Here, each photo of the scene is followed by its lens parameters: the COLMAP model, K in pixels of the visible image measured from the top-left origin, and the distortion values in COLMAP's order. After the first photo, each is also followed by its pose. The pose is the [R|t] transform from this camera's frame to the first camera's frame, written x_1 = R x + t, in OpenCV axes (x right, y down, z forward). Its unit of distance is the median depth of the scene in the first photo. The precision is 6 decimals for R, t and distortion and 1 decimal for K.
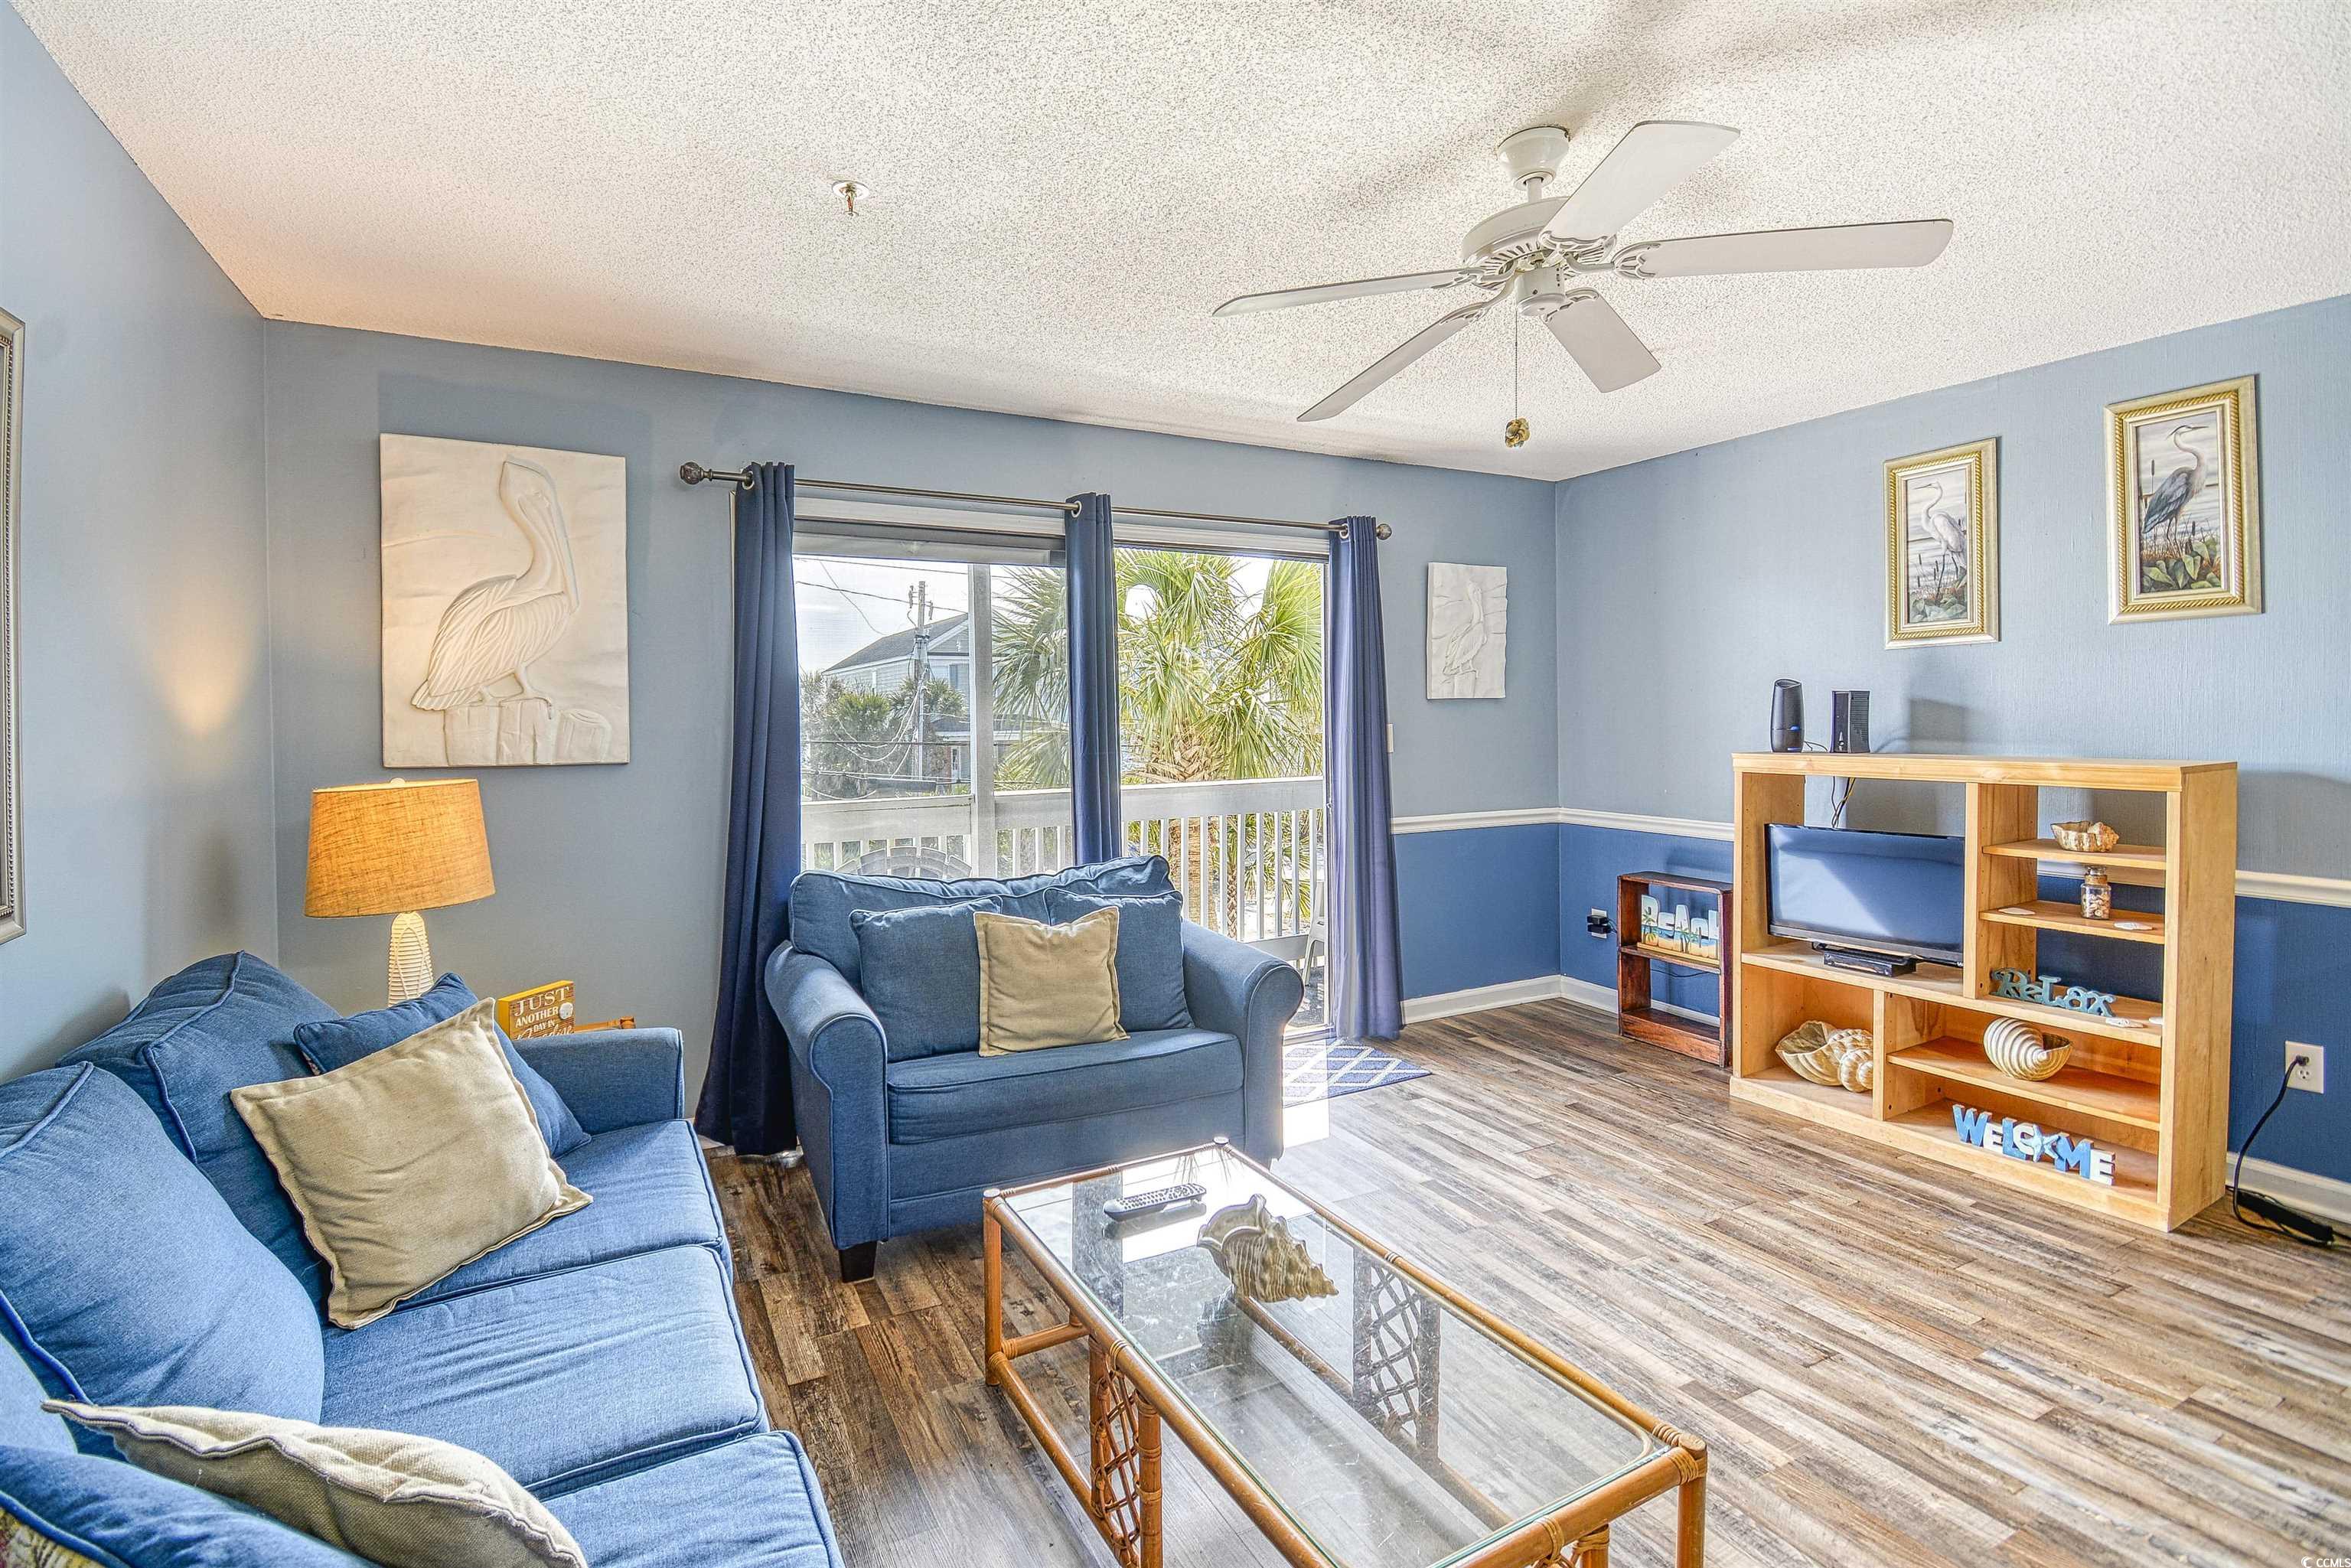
lens RADIAL K [[1060.8, 0, 1176.9], [0, 1060.8, 736.7], [0, 0, 1]] dist [0.000266, -0.010583]
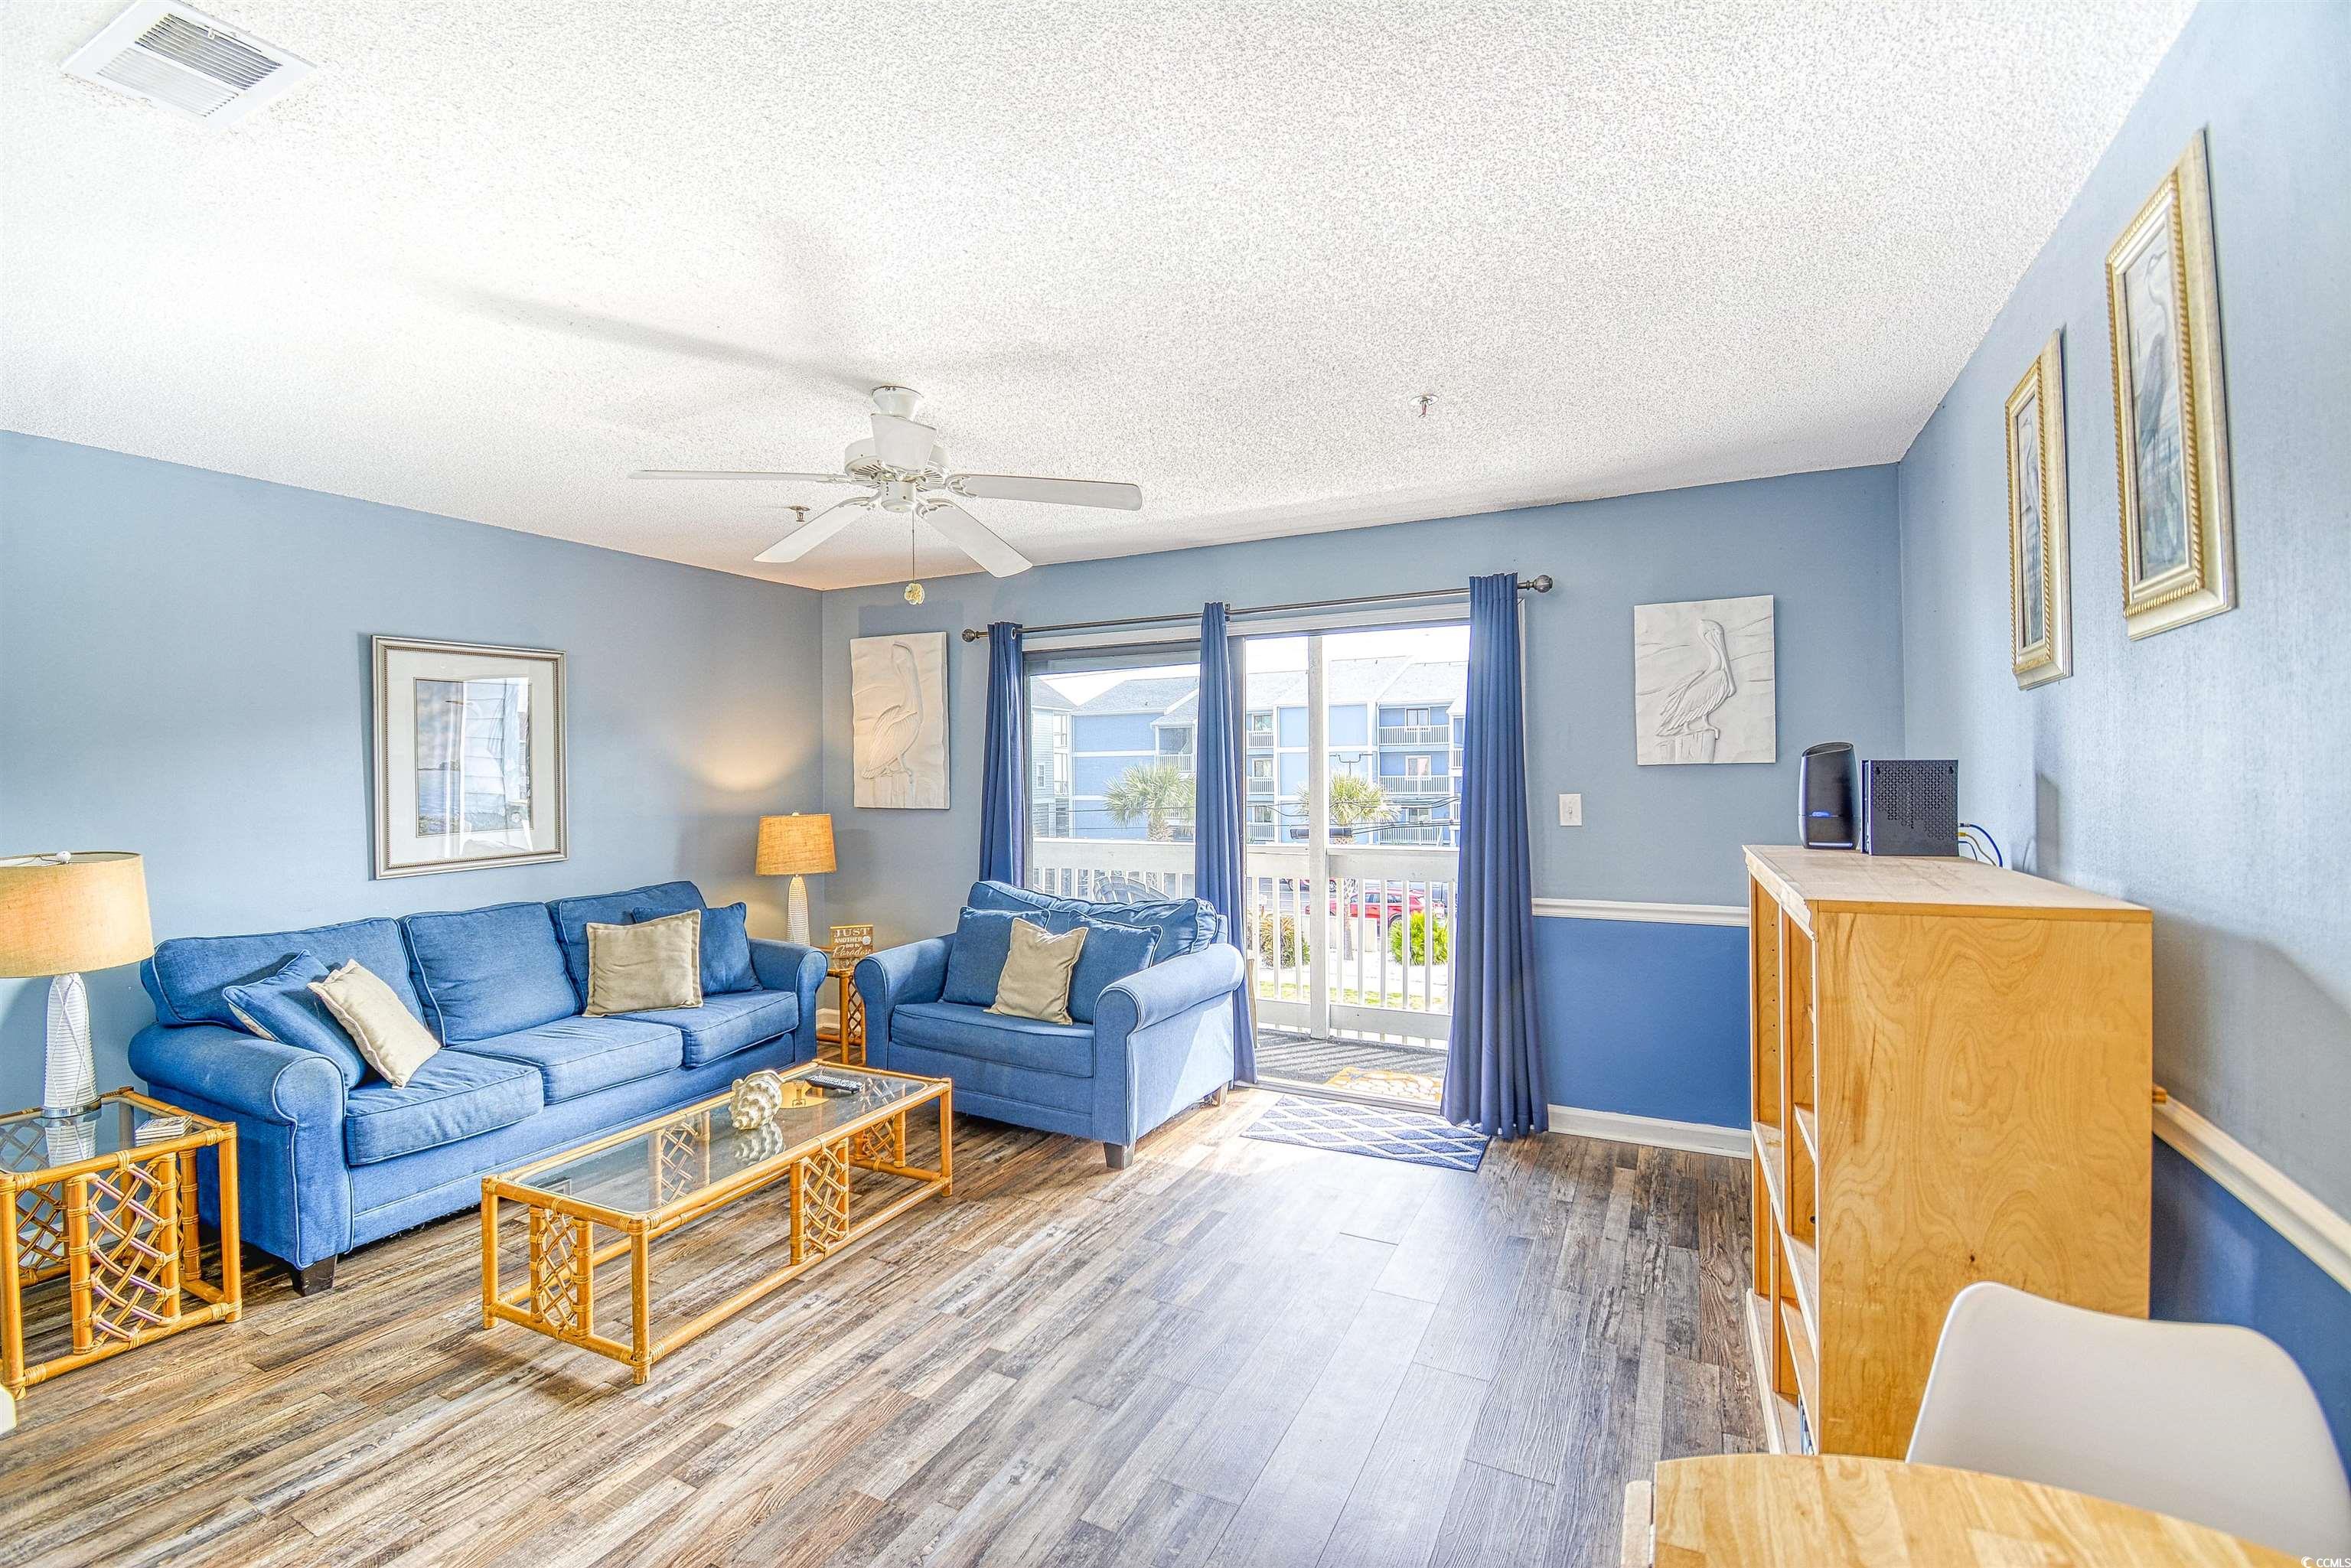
lens RADIAL K [[1060.8, 0, 1168.7], [0, 1060.8, 750.8], [0, 0, 1]] dist [0.000266, -0.010583]
pose [[0.580345, -0.011619, -0.814288, 1.069108], [-0.012759, 0.999646, -0.023357, -0.032281], [0.814270, 0.023944, 0.579992, 0.295748]]
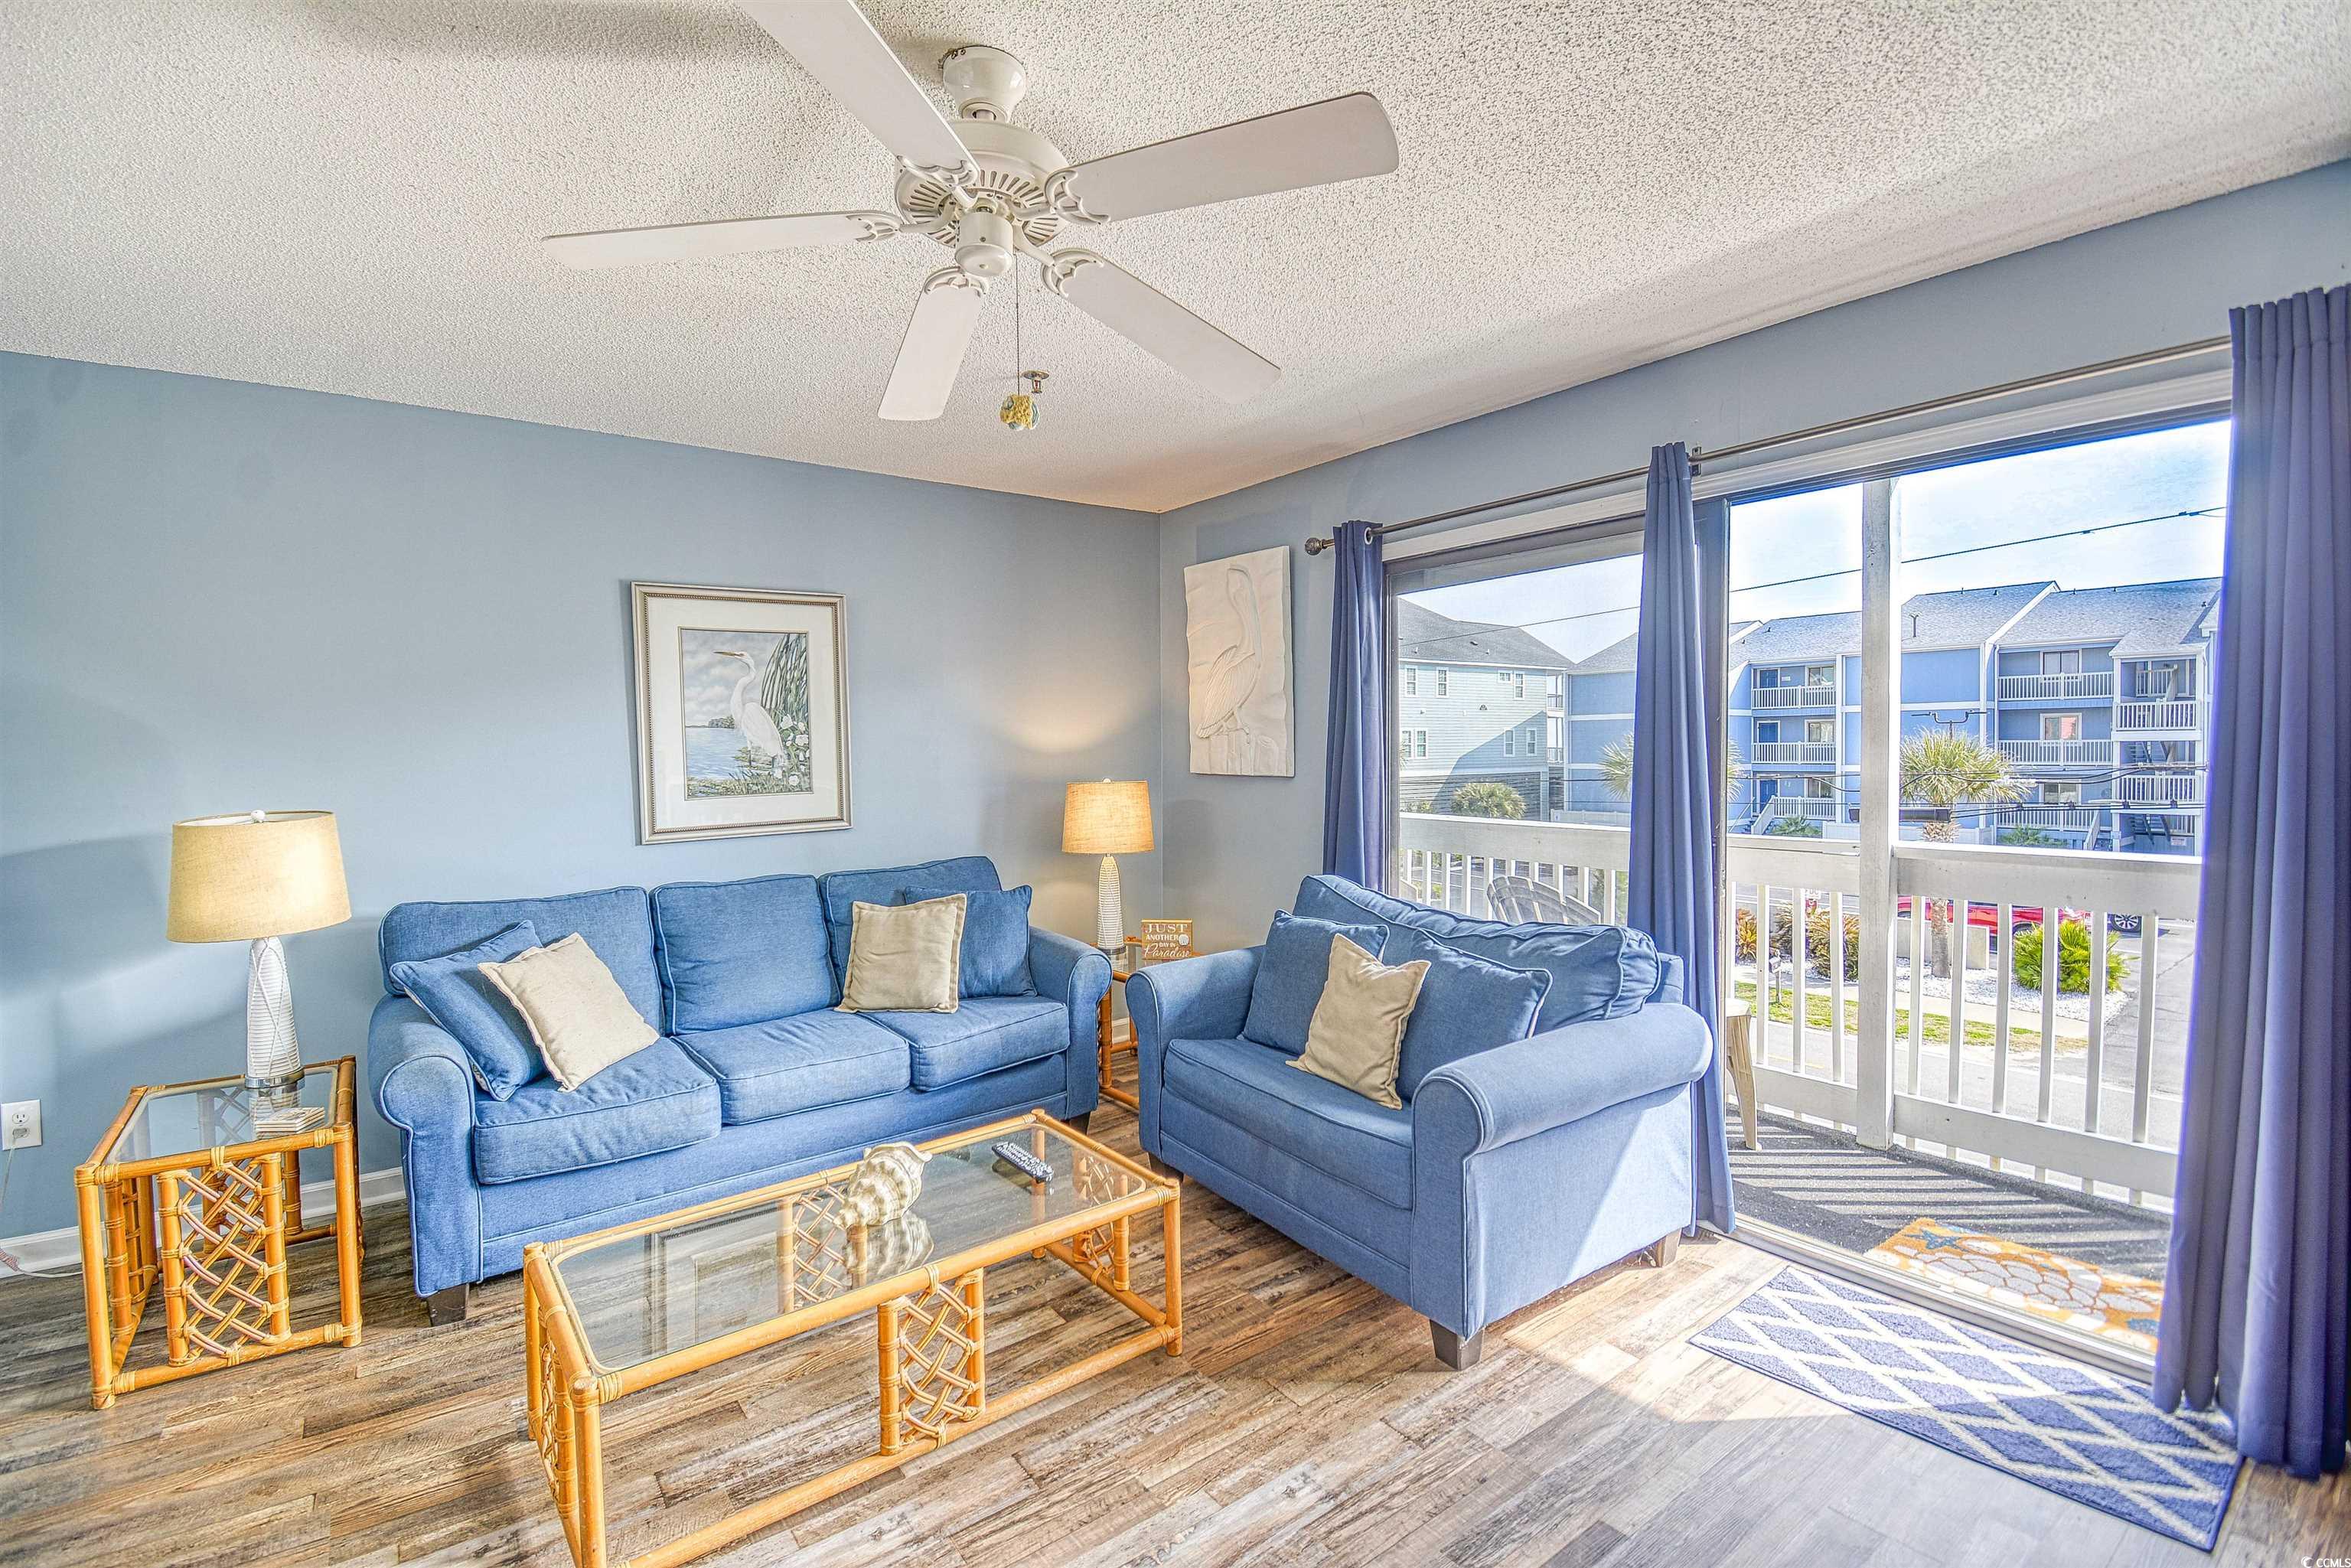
lens RADIAL K [[1060.8, 0, 1134.3], [0, 1060.8, 762.3], [0, 0, 1]] dist [0.000266, -0.010583]
pose [[0.129917, 0.024662, -0.991218, 0.753342], [-0.008595, 0.999681, 0.023746, -0.021742], [0.991488, 0.005434, 0.130087, 0.628874]]
